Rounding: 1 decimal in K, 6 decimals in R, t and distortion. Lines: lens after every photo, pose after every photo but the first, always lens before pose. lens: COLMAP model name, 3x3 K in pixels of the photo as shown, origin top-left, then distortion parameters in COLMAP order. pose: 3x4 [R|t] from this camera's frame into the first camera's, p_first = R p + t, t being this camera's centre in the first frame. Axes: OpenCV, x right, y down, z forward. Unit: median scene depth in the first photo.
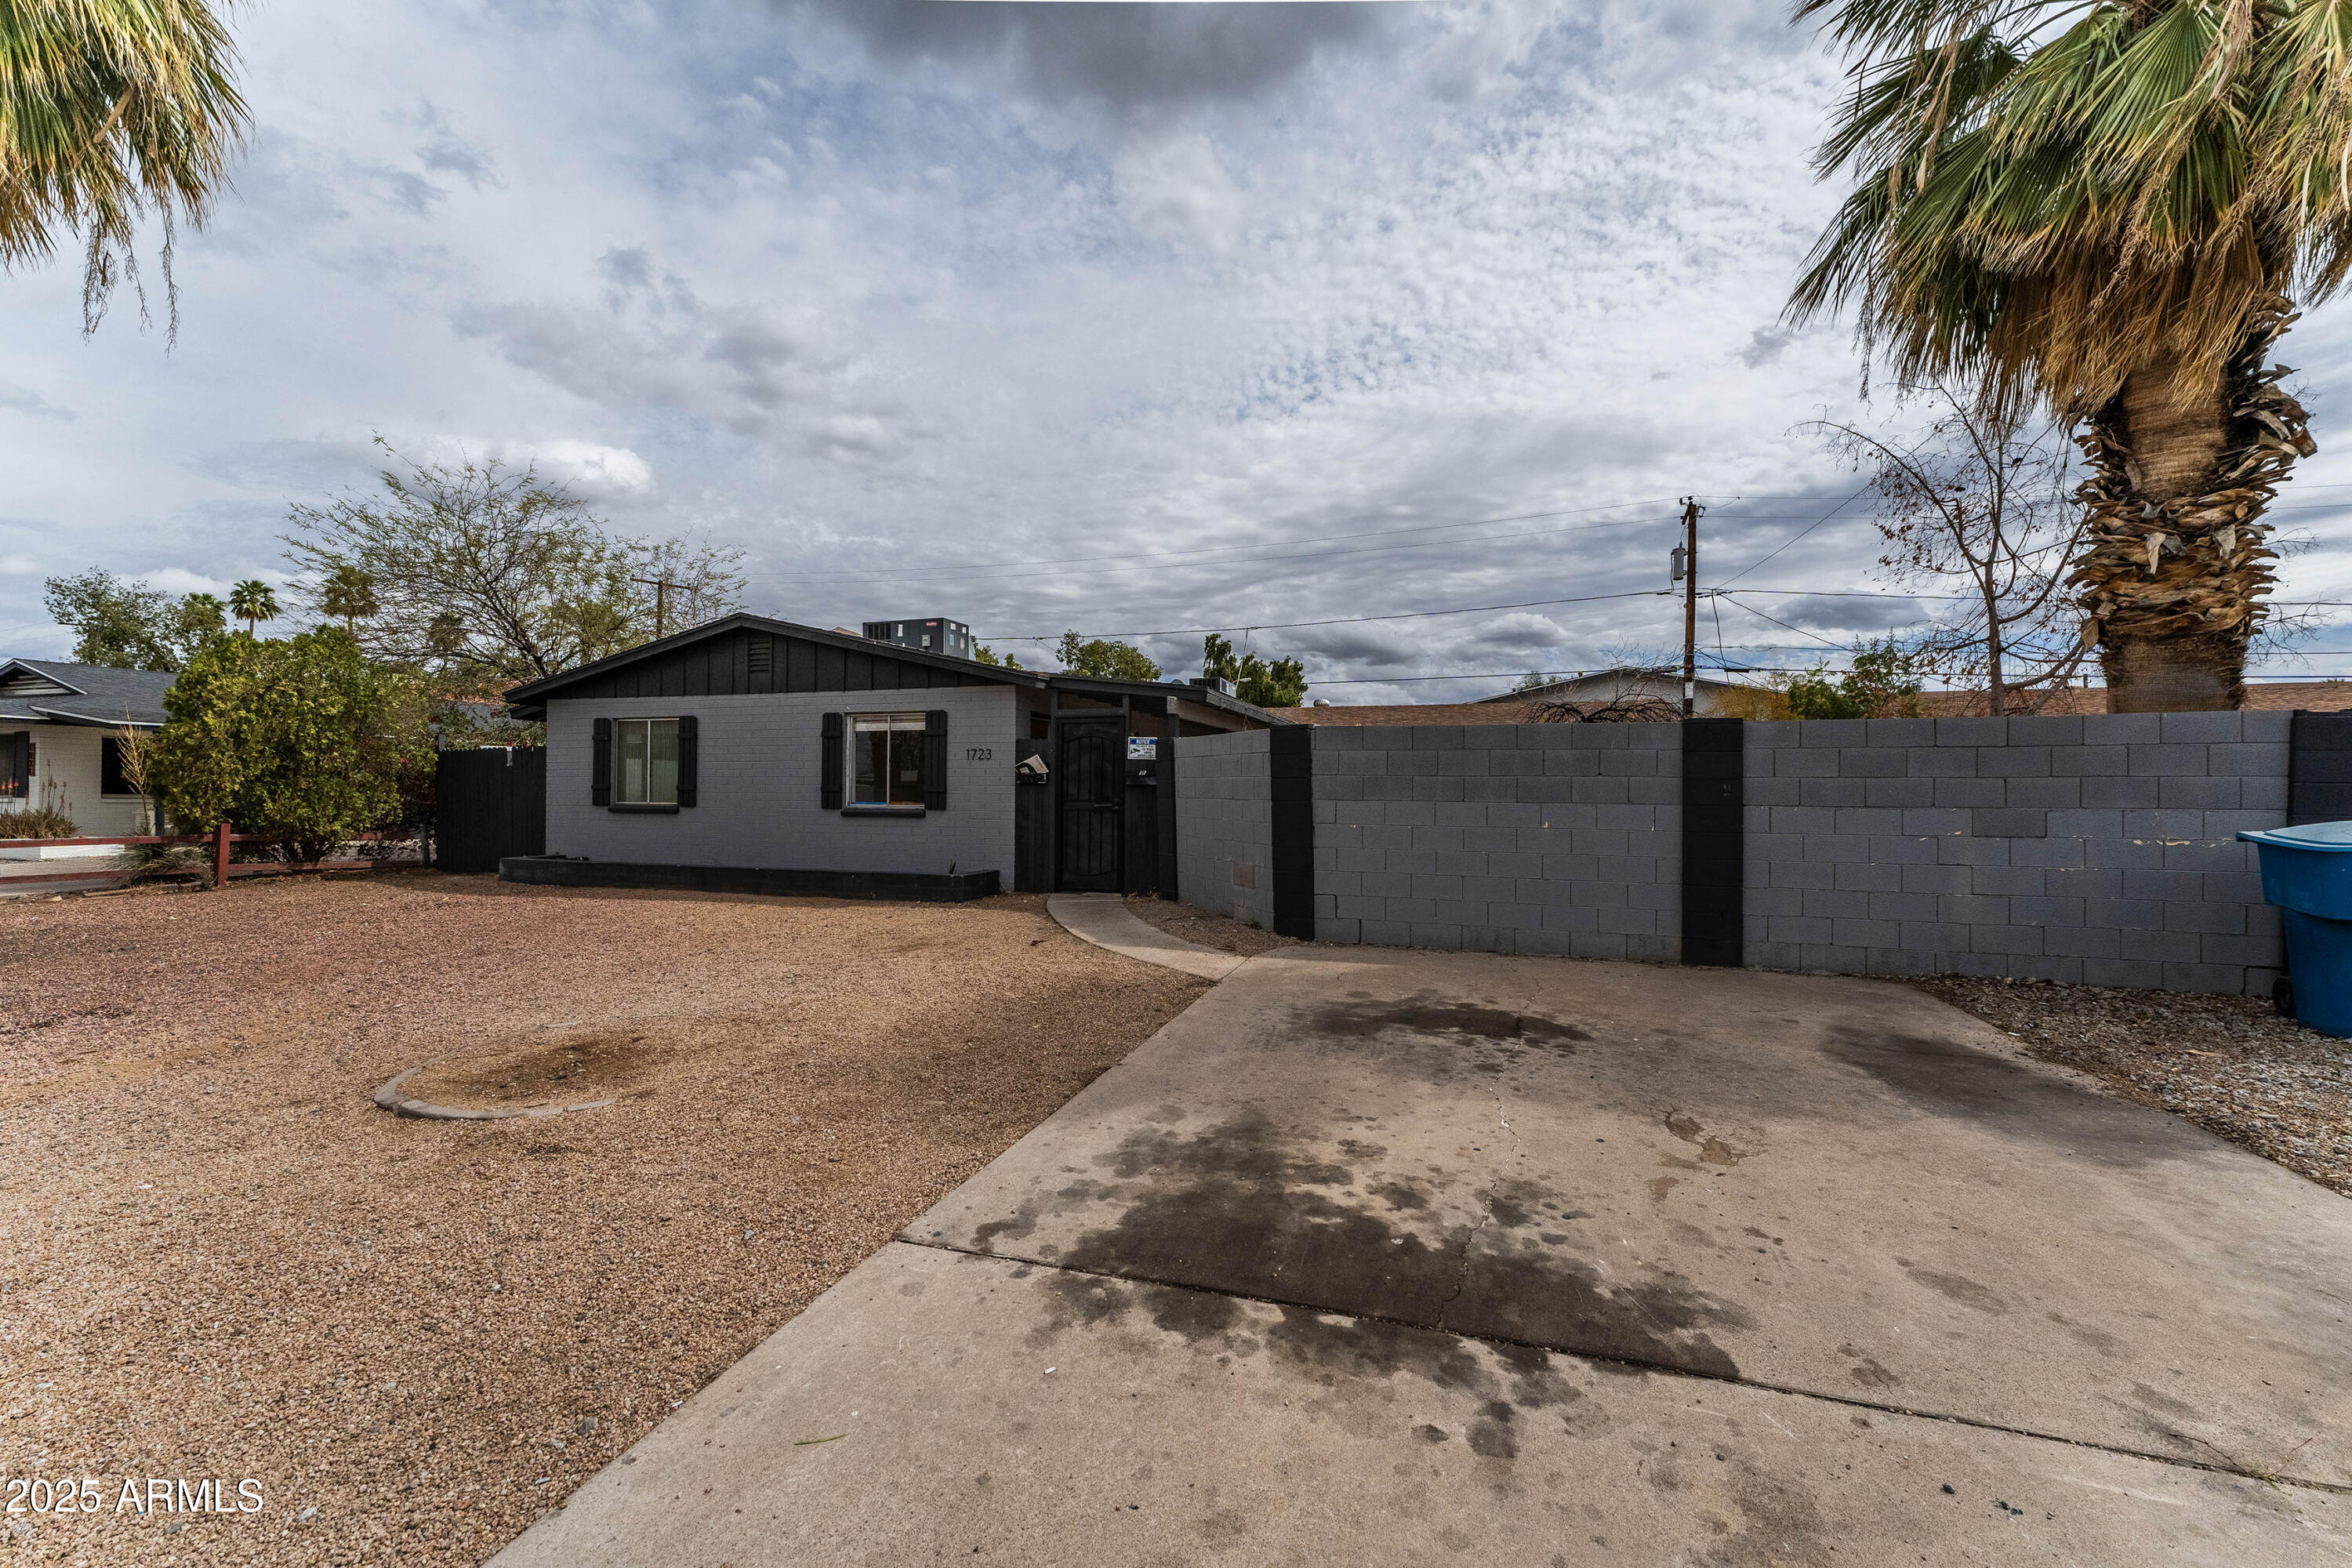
lens RADIAL K [[937.4, 0, 1180.1], [0, 937.4, 791.8], [0, 0, 1]] dist [-0.000668, -0.000087]
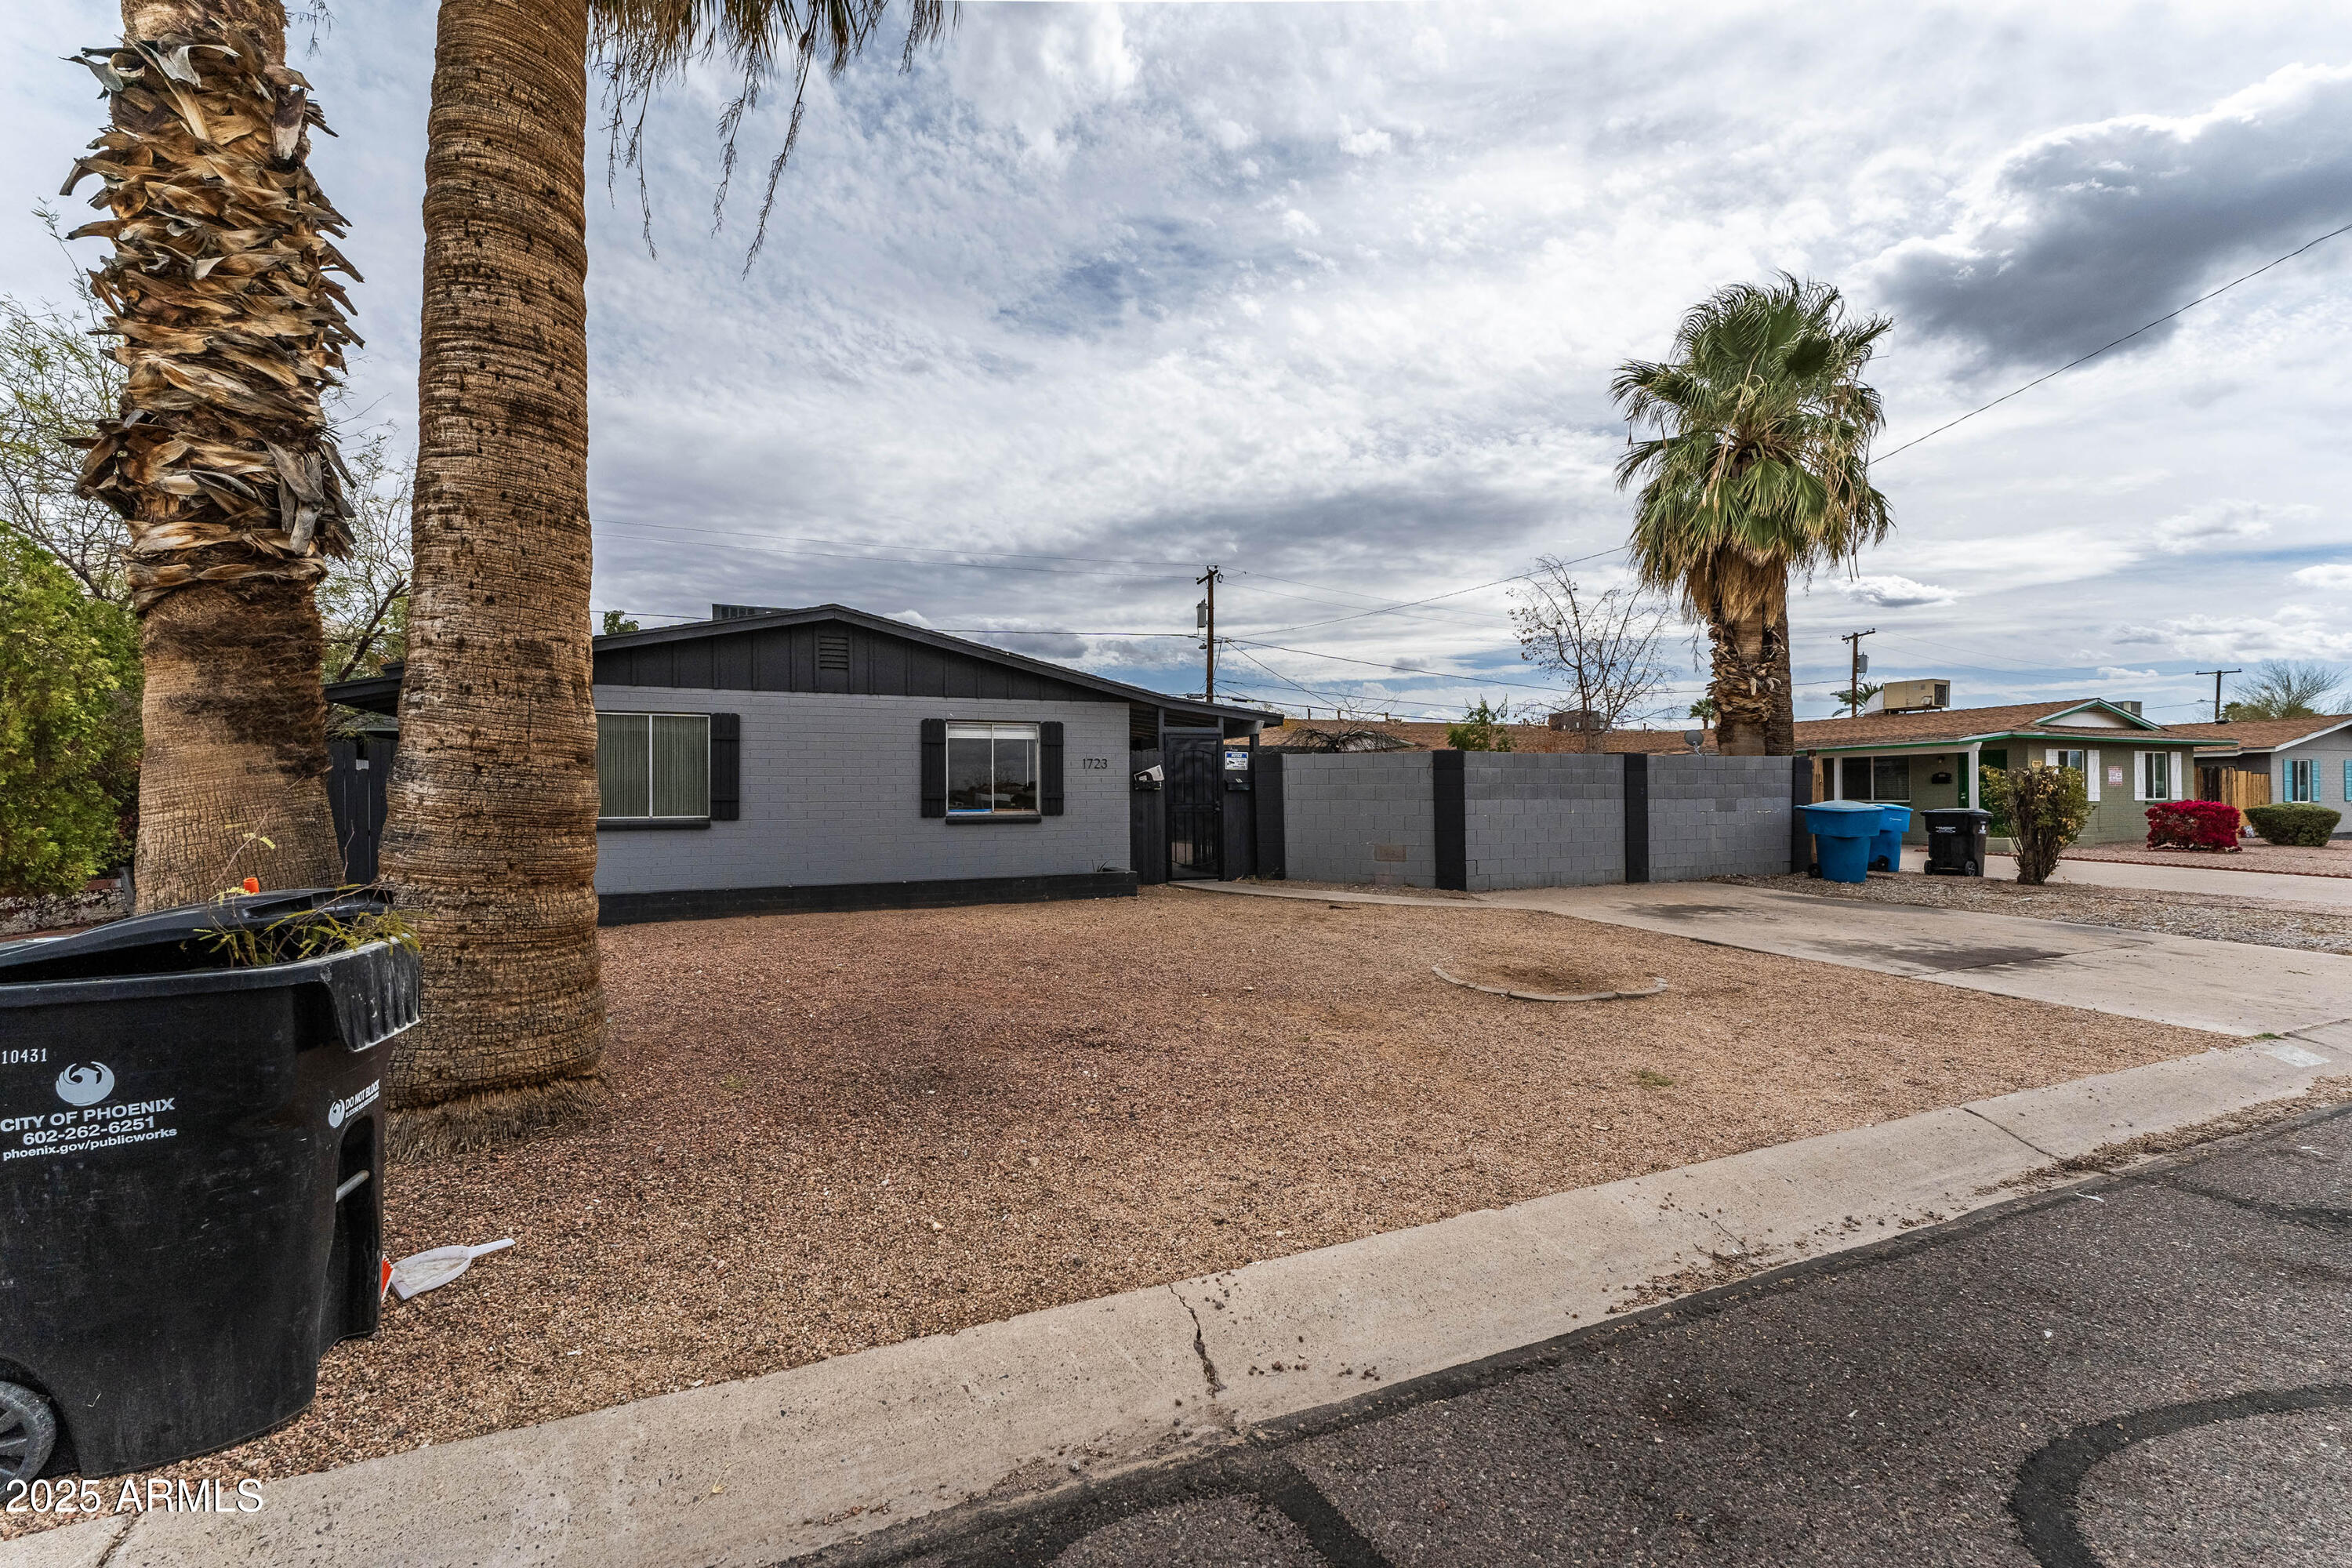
lens RADIAL K [[937.4, 0, 1180.1], [0, 937.4, 791.8], [0, 0, 1]] dist [-0.000668, -0.000087]
pose [[0.753518, -0.010276, 0.657347, -0.867233], [0.009960, 0.999942, 0.004215, -0.010680], [-0.657352, 0.003371, 0.753576, 0.104088]]
